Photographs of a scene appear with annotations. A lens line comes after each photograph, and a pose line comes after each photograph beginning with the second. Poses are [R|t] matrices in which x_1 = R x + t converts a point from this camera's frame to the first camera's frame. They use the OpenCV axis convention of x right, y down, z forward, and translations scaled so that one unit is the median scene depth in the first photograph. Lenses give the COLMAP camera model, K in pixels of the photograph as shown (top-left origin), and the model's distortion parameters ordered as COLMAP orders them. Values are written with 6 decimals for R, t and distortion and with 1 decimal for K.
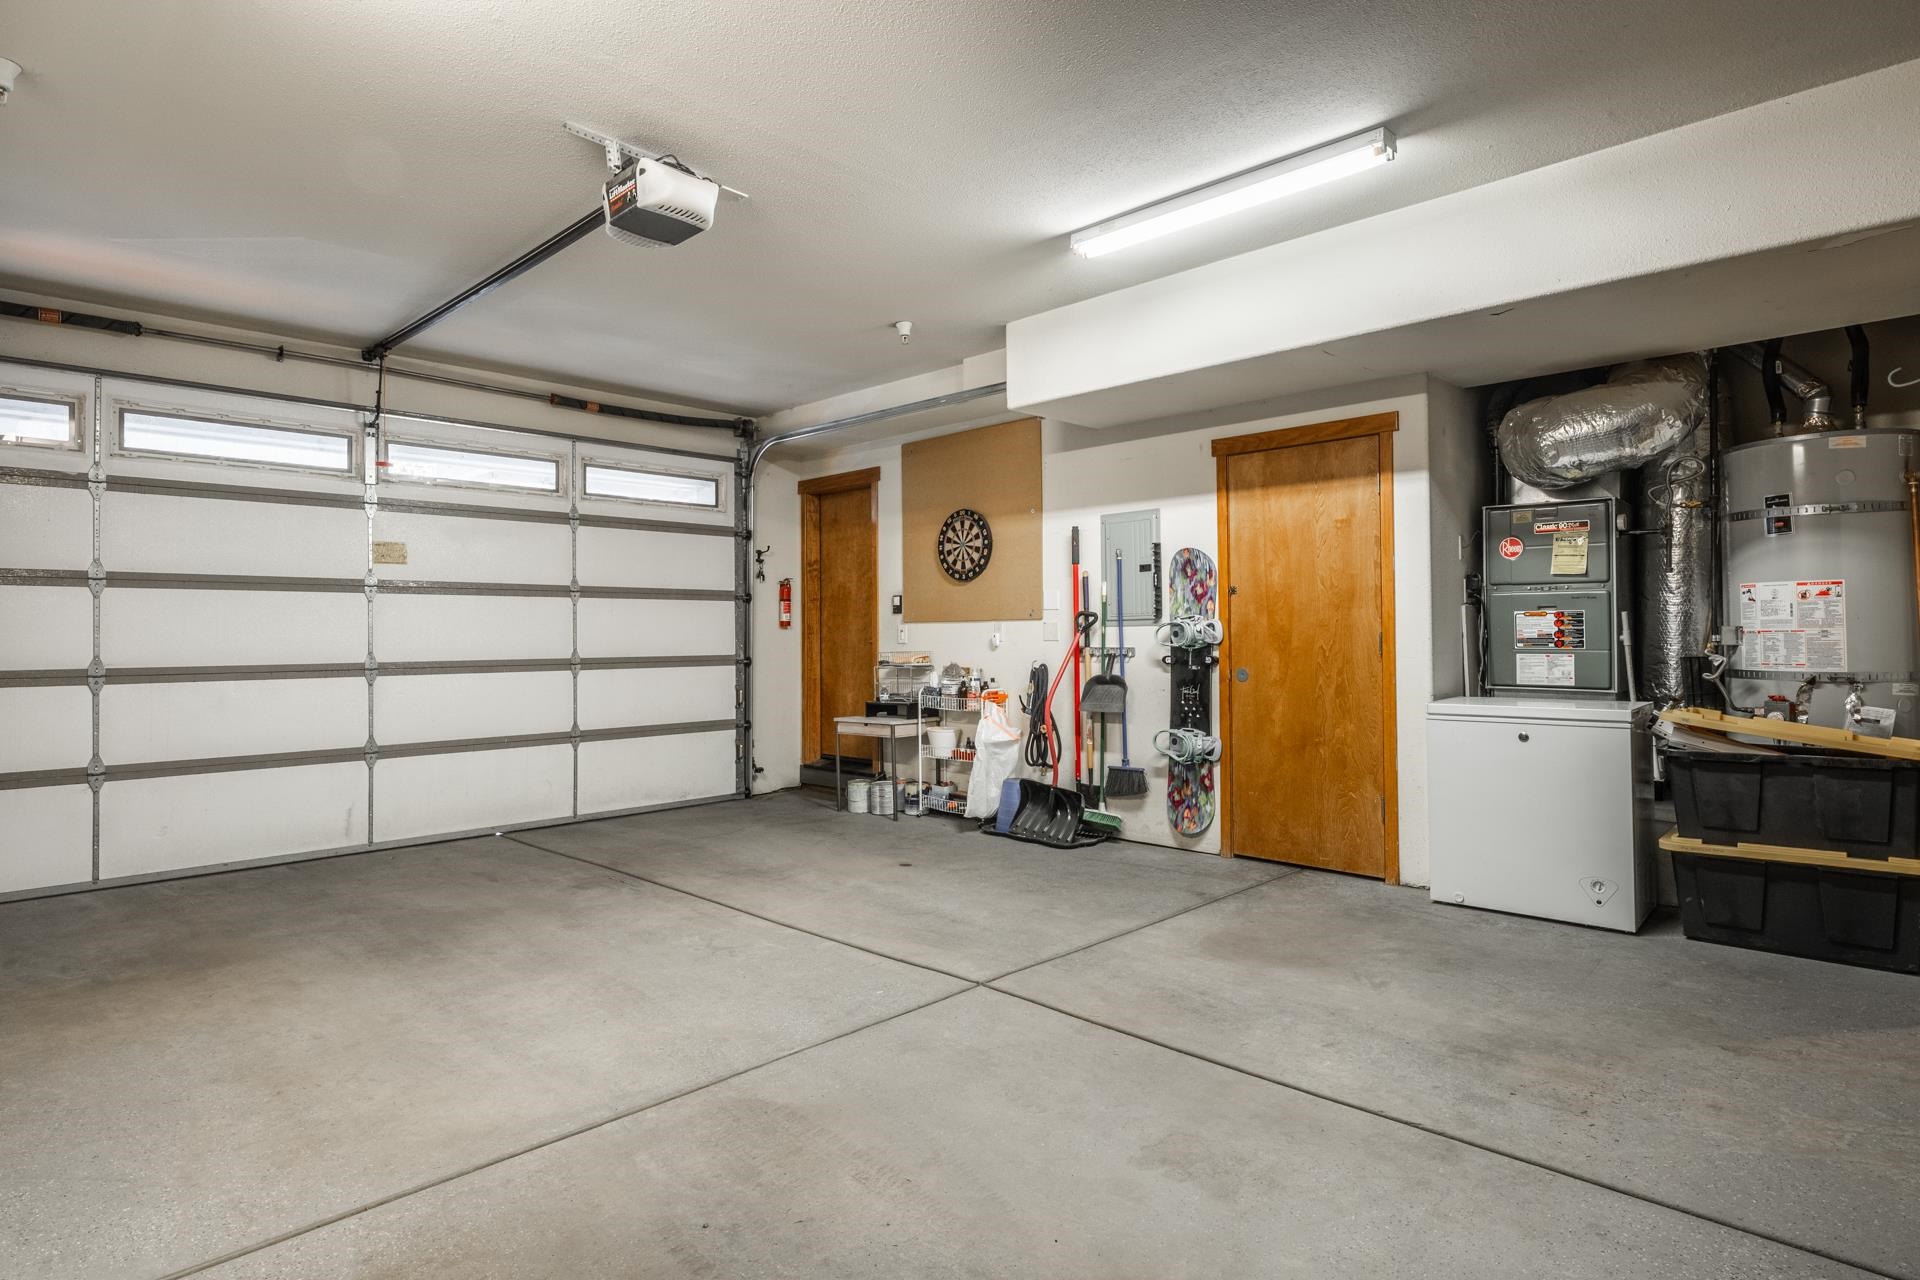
lens RADIAL K [[993.1, 0, 941.8], [0, 993.1, 624.8], [0, 0, 1]] dist [-0.001925, -0.000247]
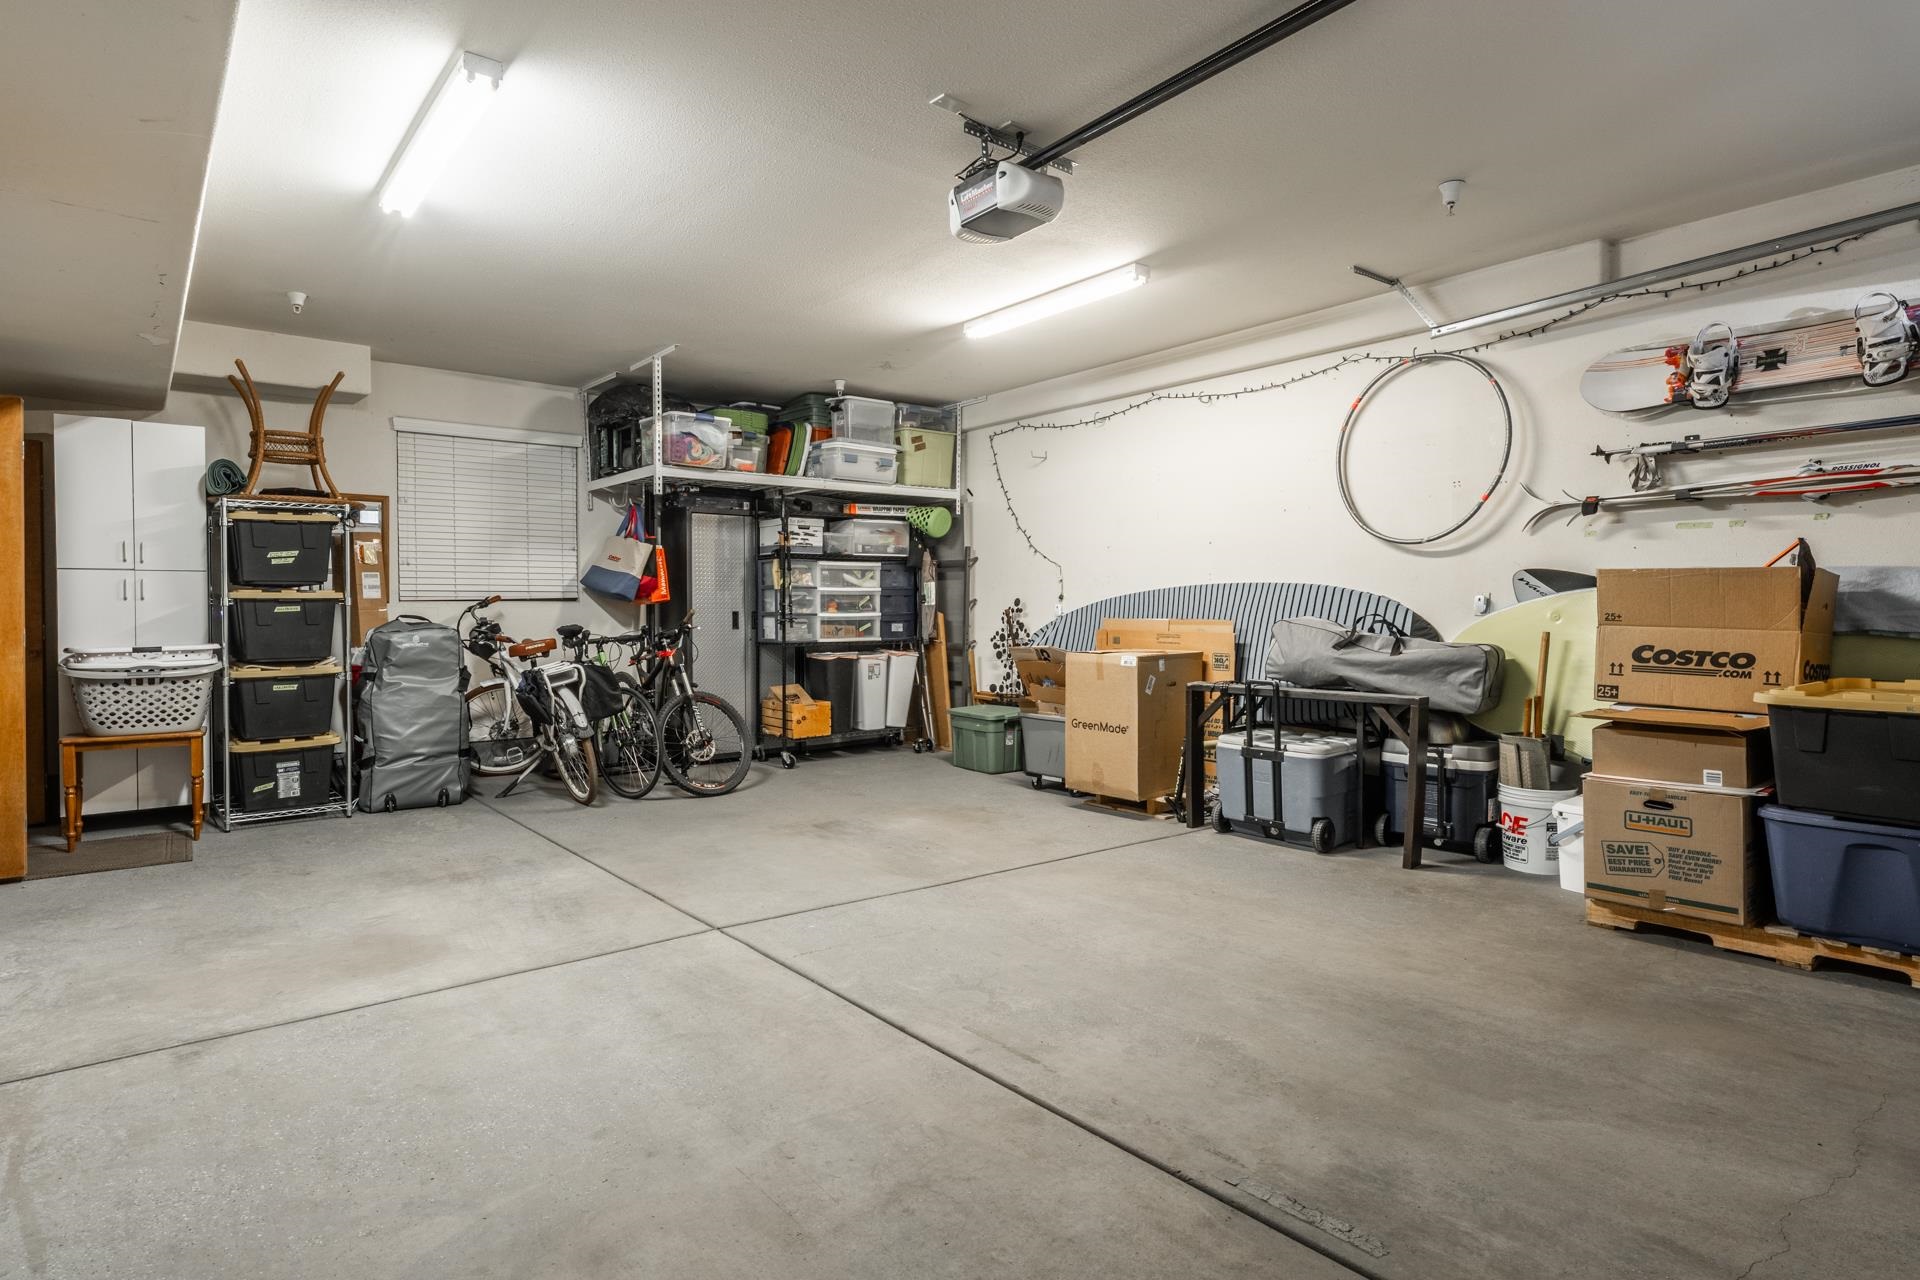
lens RADIAL K [[993.1, 0, 941.8], [0, 993.1, 624.8], [0, 0, 1]] dist [-0.001925, -0.000247]
pose [[-0.994122, 0.010390, 0.107762, -0.306650], [0.010801, 0.999936, 0.003232, 0.028021], [-0.107722, 0.004377, -0.994171, 1.935227]]
